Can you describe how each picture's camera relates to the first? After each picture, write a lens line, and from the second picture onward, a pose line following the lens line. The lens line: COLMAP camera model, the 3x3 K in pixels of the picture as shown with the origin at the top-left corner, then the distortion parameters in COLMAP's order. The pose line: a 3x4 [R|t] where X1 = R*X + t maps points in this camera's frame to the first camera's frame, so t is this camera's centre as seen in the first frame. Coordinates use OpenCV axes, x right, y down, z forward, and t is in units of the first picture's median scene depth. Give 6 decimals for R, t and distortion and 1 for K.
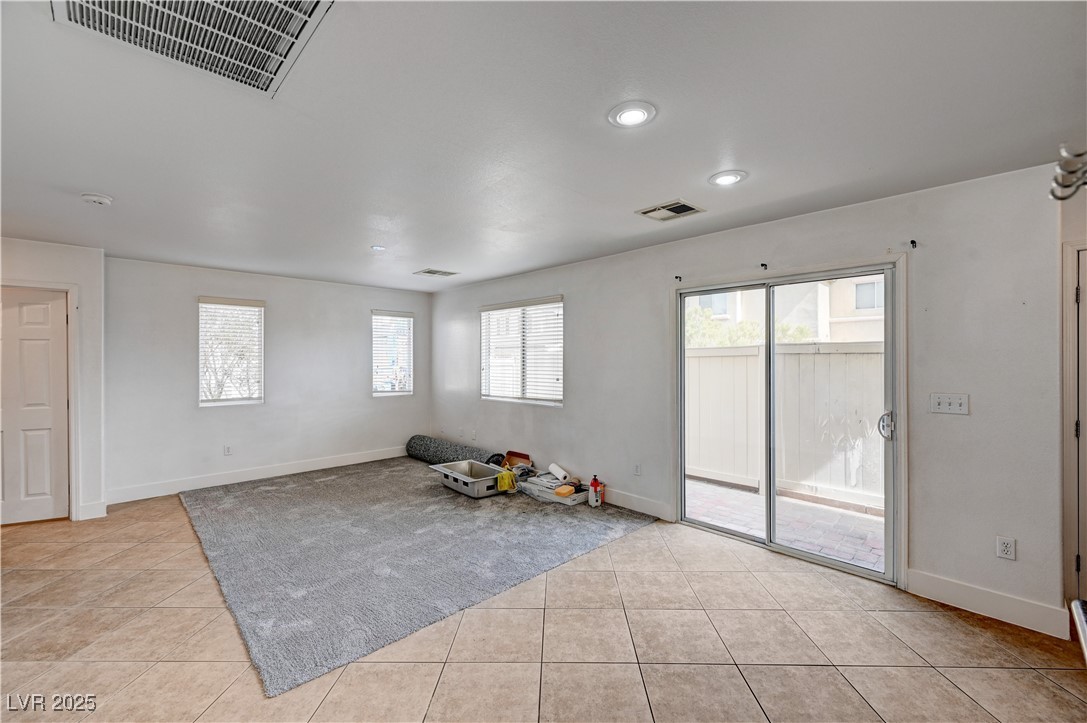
lens RADIAL K [[445.8, 0, 553.4], [0, 445.8, 357.5], [0, 0, 1]] dist [0.001133, 0.000036]
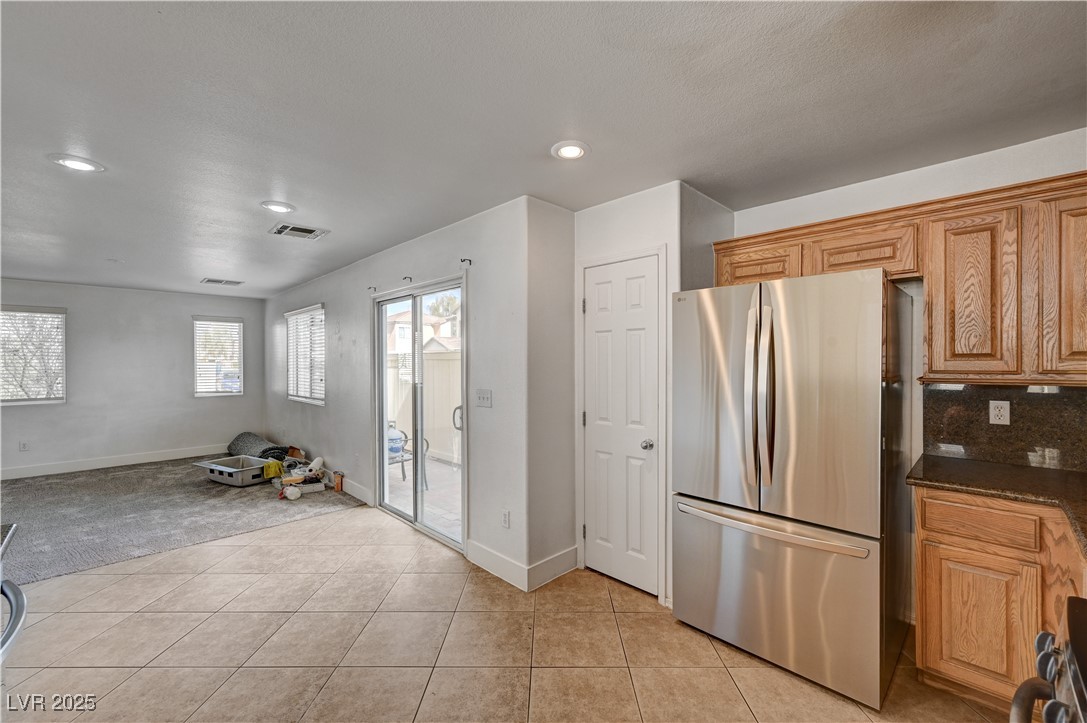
lens RADIAL K [[446.8, 0, 542.5], [0, 446.8, 359.3], [0, 0, 1]] dist [0.010265, -0.000198]
pose [[0.999988, -0.003577, -0.003361, 0.606741], [0.003573, 0.999993, -0.000976, 0.002072], [0.003365, 0.000964, 0.999994, -0.104715]]
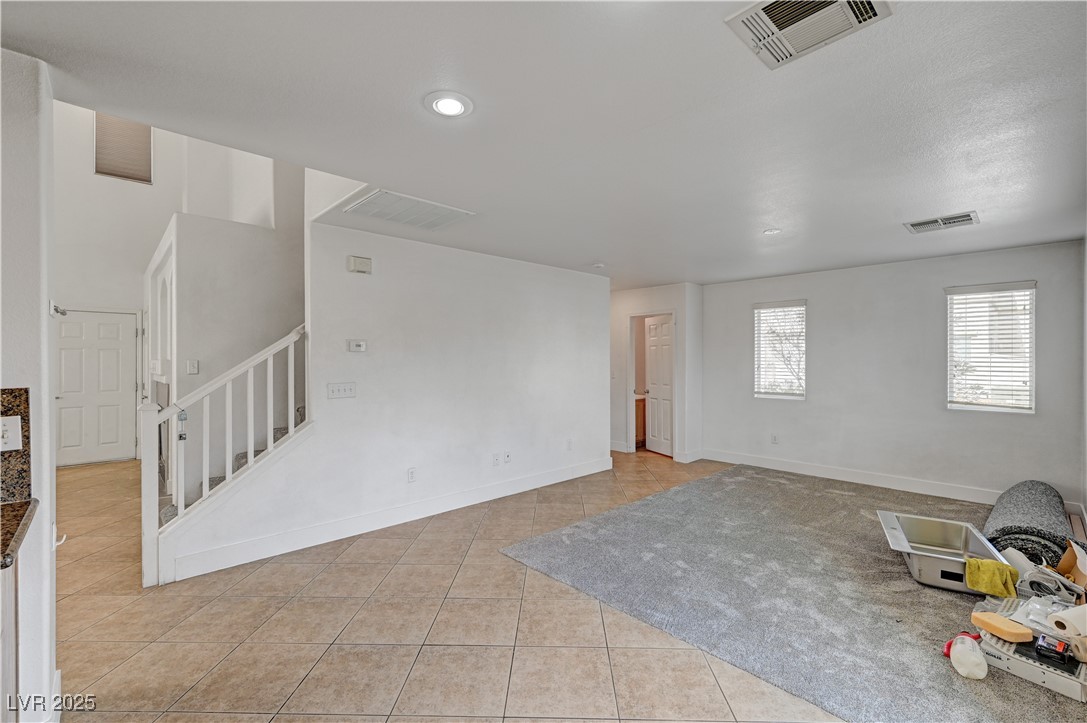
lens RADIAL K [[464.0, 0, 544.4], [0, 464.0, 355.4], [0, 0, 1]] dist [0.000485, 0.000263]
pose [[-0.015624, -0.009134, -0.999836, 0.497322], [0.006522, 0.999936, -0.009237, 0.007697], [0.999857, -0.006666, -0.015563, 0.511238]]
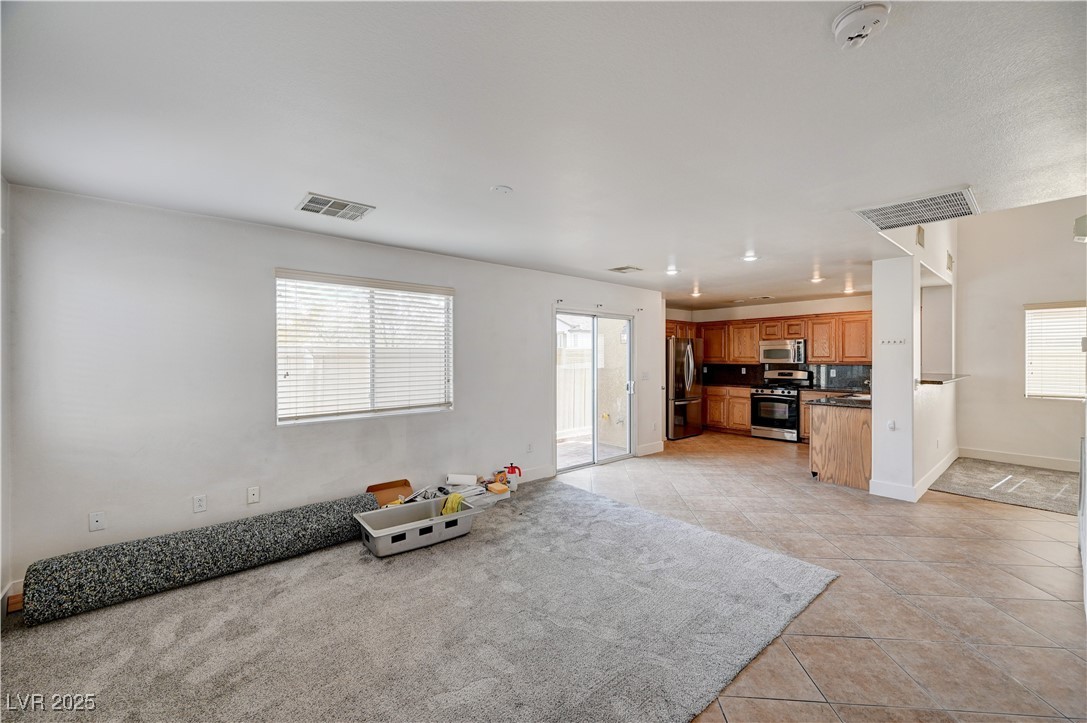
lens RADIAL K [[438.0, 0, 543.1], [0, 438.0, 356.5], [0, 0, 1]] dist [0.000212, 0.000141]
pose [[0.067590, 0.000061, 0.997713, -0.945514], [-0.004184, 0.999991, 0.000223, 0.000383], [-0.997704, -0.004189, 0.067590, 0.816266]]
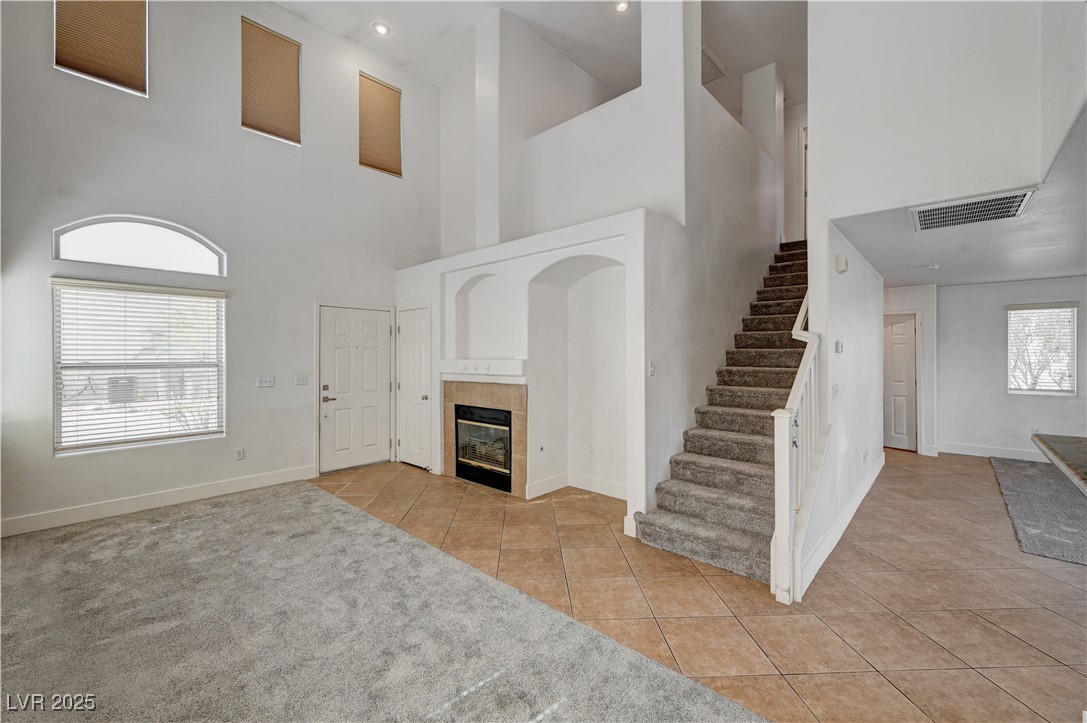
lens RADIAL K [[438.0, 0, 543.1], [0, 438.0, 356.5], [0, 0, 1]] dist [0.000212, 0.000141]
pose [[0.046465, 0.007570, -0.998891, 0.418322], [0.006843, 0.999945, 0.007896, -0.013545], [0.998896, -0.007203, 0.046410, -0.404035]]
